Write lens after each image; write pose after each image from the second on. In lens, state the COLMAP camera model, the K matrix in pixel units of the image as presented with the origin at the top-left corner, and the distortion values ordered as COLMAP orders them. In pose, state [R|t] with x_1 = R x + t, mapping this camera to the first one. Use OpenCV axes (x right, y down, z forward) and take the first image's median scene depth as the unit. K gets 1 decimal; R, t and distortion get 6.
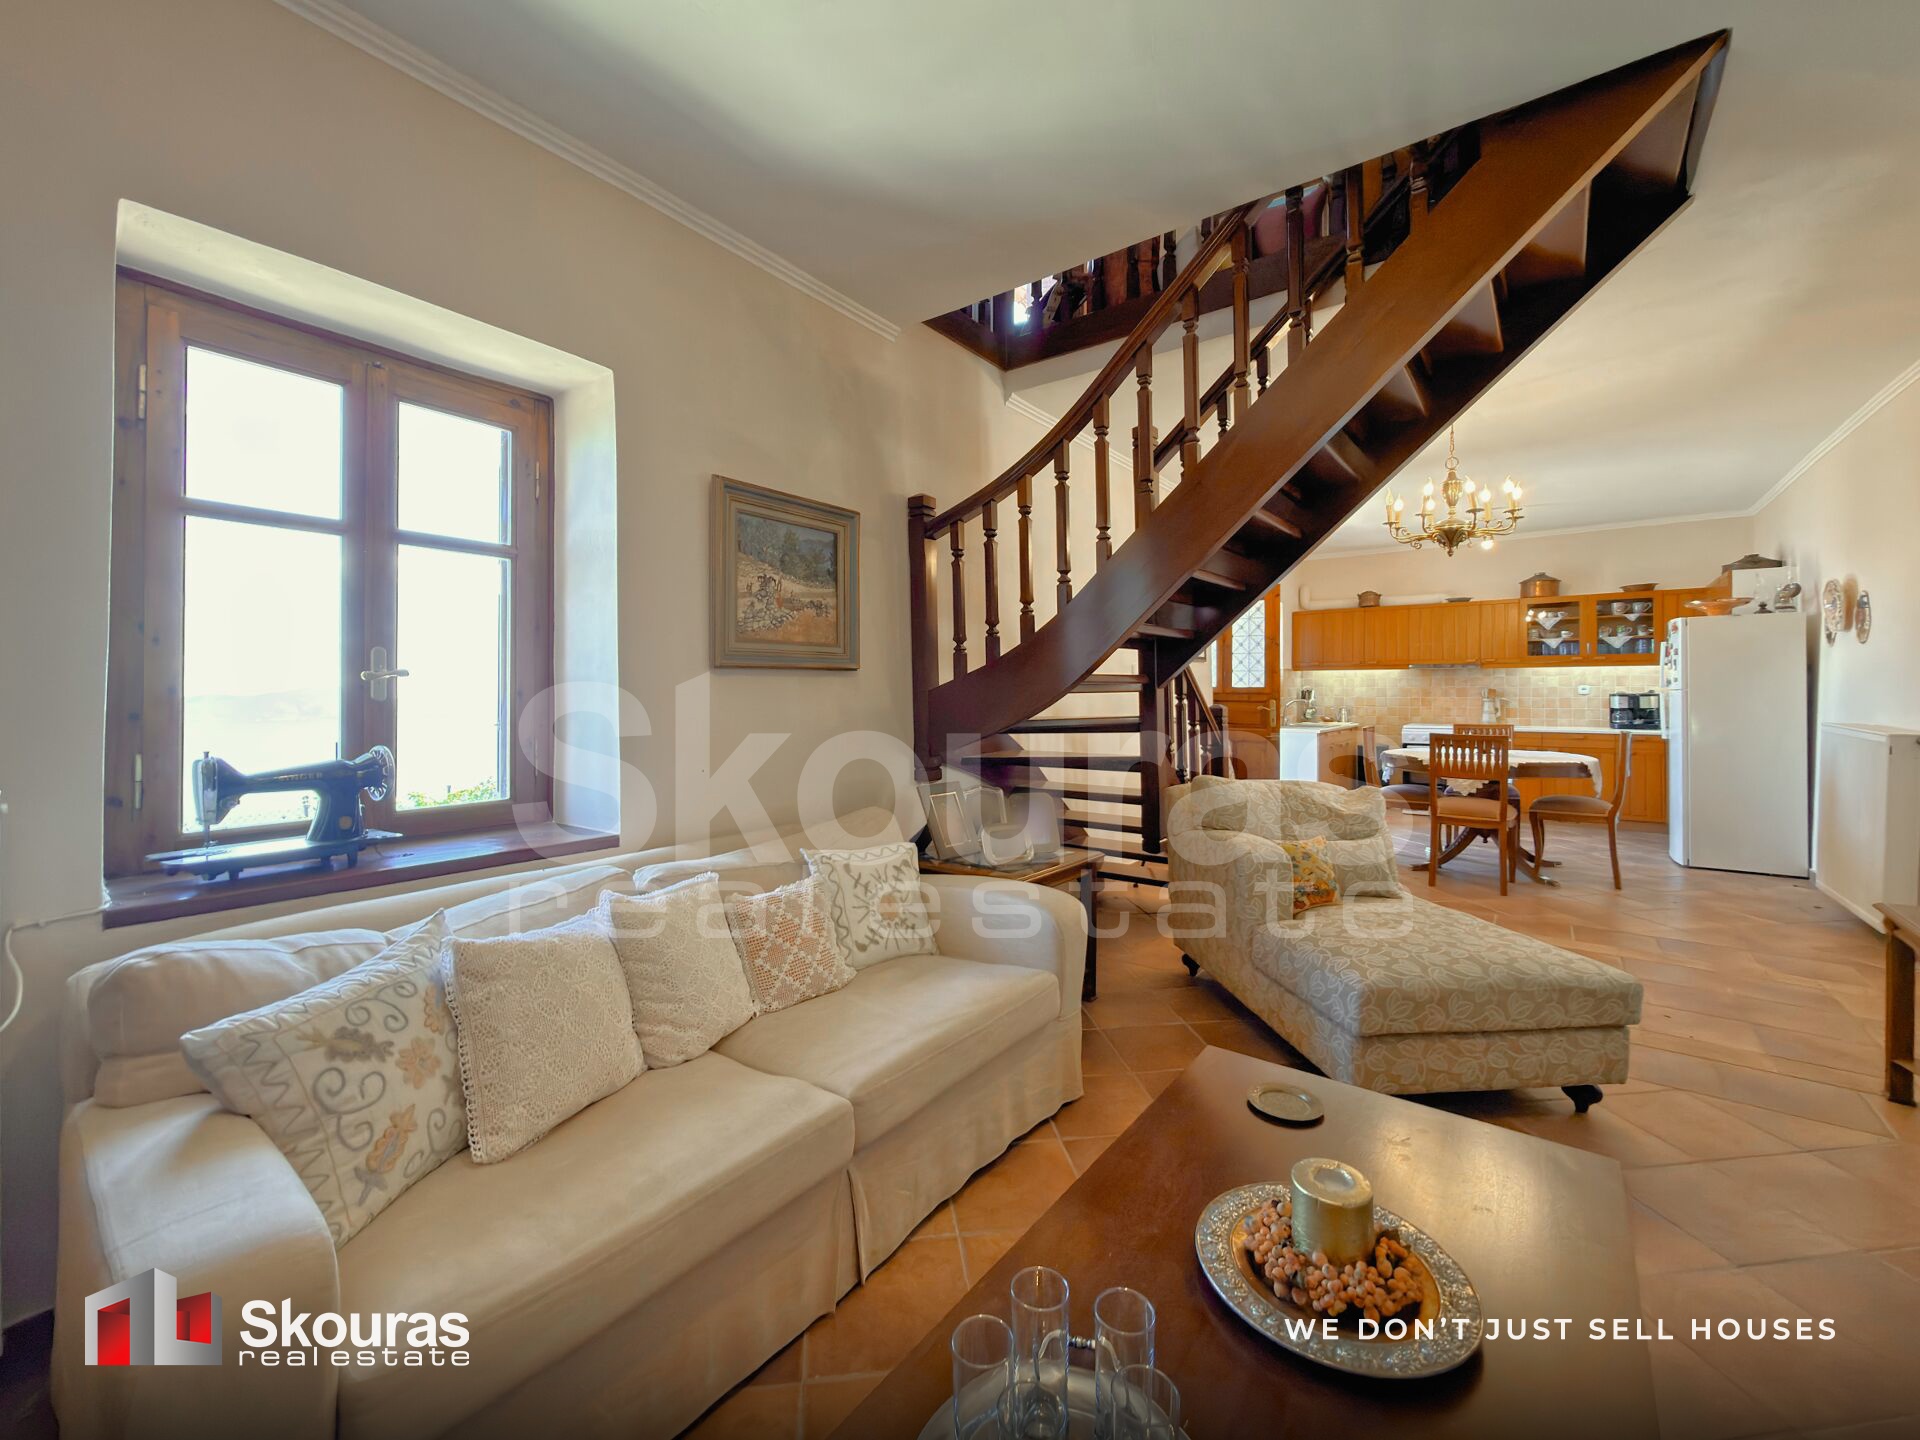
lens RADIAL K [[765.0, 0, 957.8], [0, 765.0, 716.1], [0, 0, 1]] dist [0.009079, -0.005192]
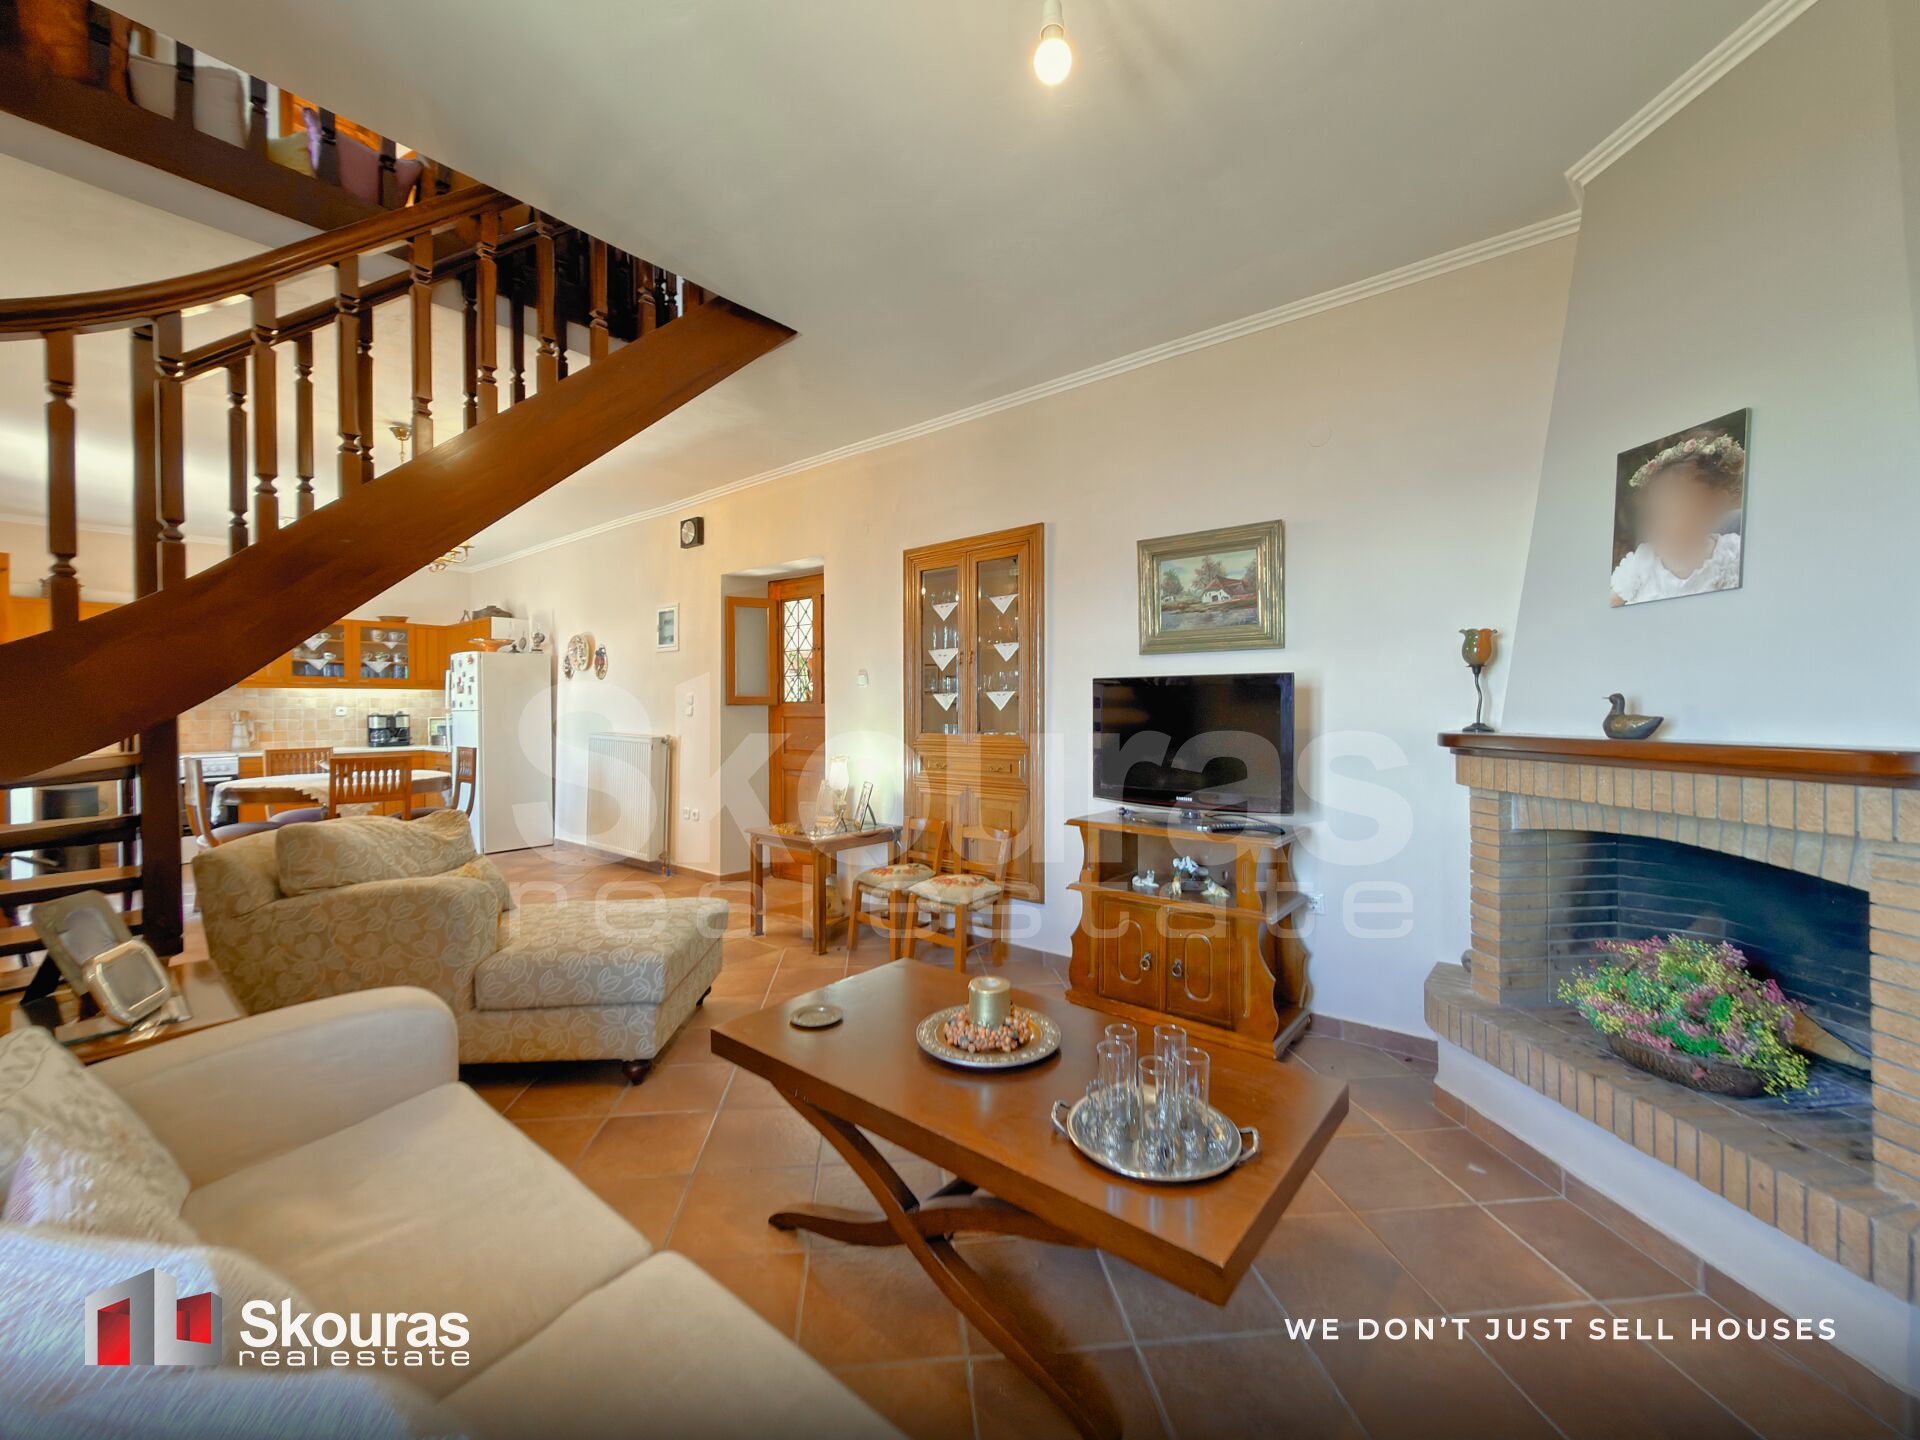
lens RADIAL K [[765.0, 0, 957.8], [0, 765.0, 716.1], [0, 0, 1]] dist [0.009079, -0.005192]
pose [[0.037336, -0.009781, 0.999255, -0.189437], [0.038930, 0.999207, 0.008326, -0.004419], [-0.998544, 0.038590, 0.037687, 0.147861]]
